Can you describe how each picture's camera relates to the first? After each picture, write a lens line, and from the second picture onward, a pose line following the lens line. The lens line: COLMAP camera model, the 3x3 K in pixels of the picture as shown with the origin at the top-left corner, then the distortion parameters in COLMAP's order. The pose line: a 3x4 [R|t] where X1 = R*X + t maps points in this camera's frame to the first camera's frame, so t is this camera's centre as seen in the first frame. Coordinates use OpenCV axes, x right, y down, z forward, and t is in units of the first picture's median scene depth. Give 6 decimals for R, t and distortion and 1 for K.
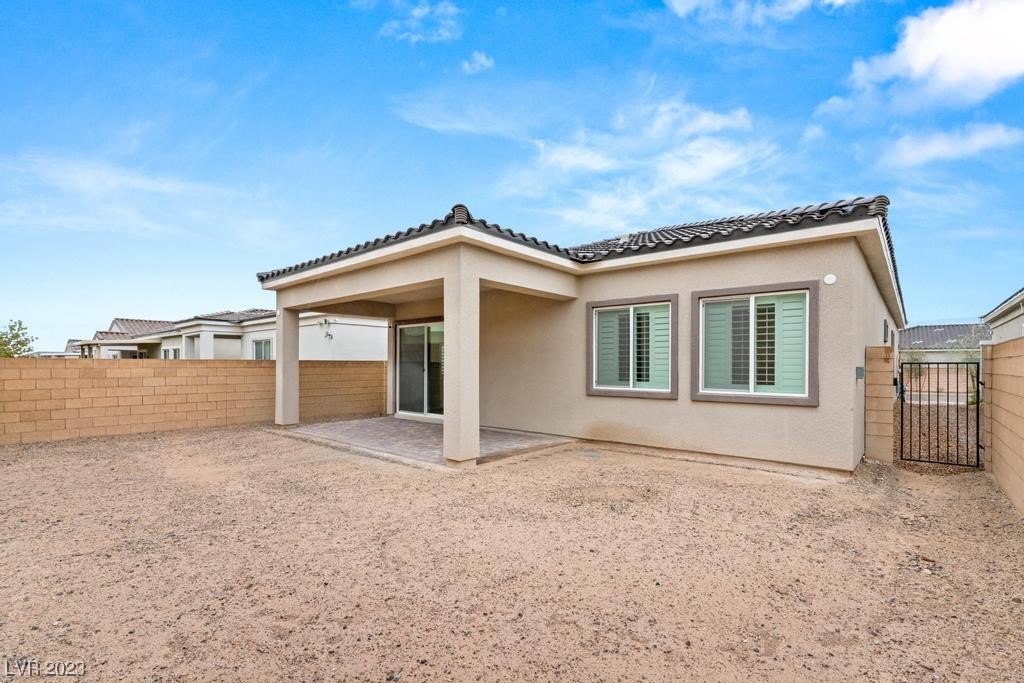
lens RADIAL K [[464.8, 0, 517.4], [0, 464.8, 367.5], [0, 0, 1]] dist [-0.011892, 0.005142]
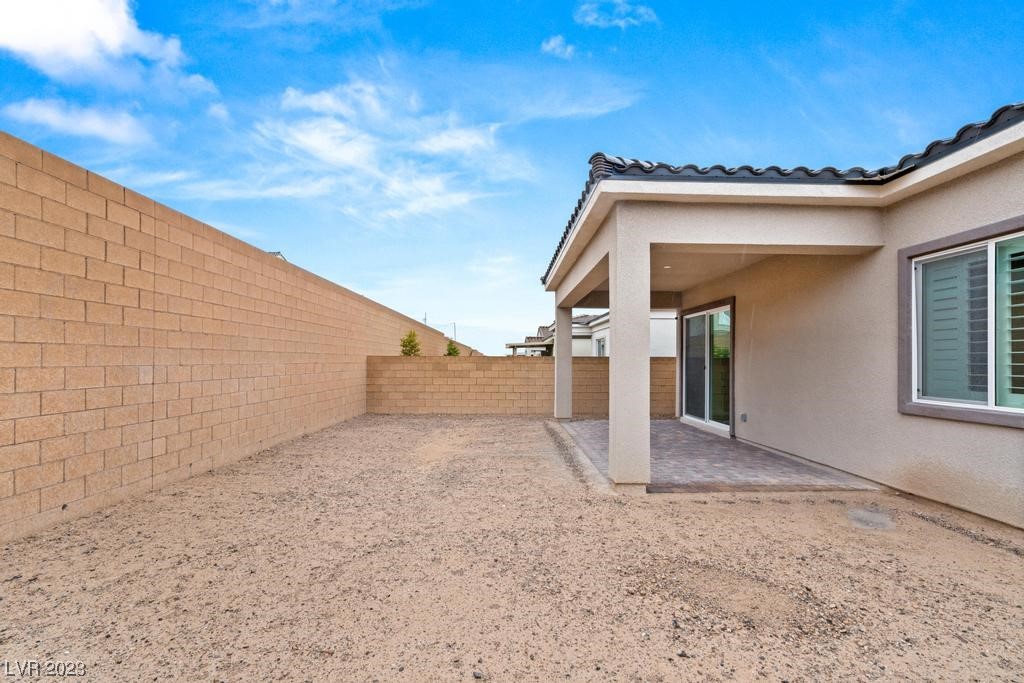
lens RADIAL K [[464.8, 0, 511.4], [0, 464.8, 359.1], [0, 0, 1]] dist [-0.011892, 0.005142]
pose [[0.663672, -0.002560, -0.748019, 0.281902], [-0.008302, 0.999907, -0.010789, 0.003844], [0.747977, 0.013371, 0.663590, 0.294182]]
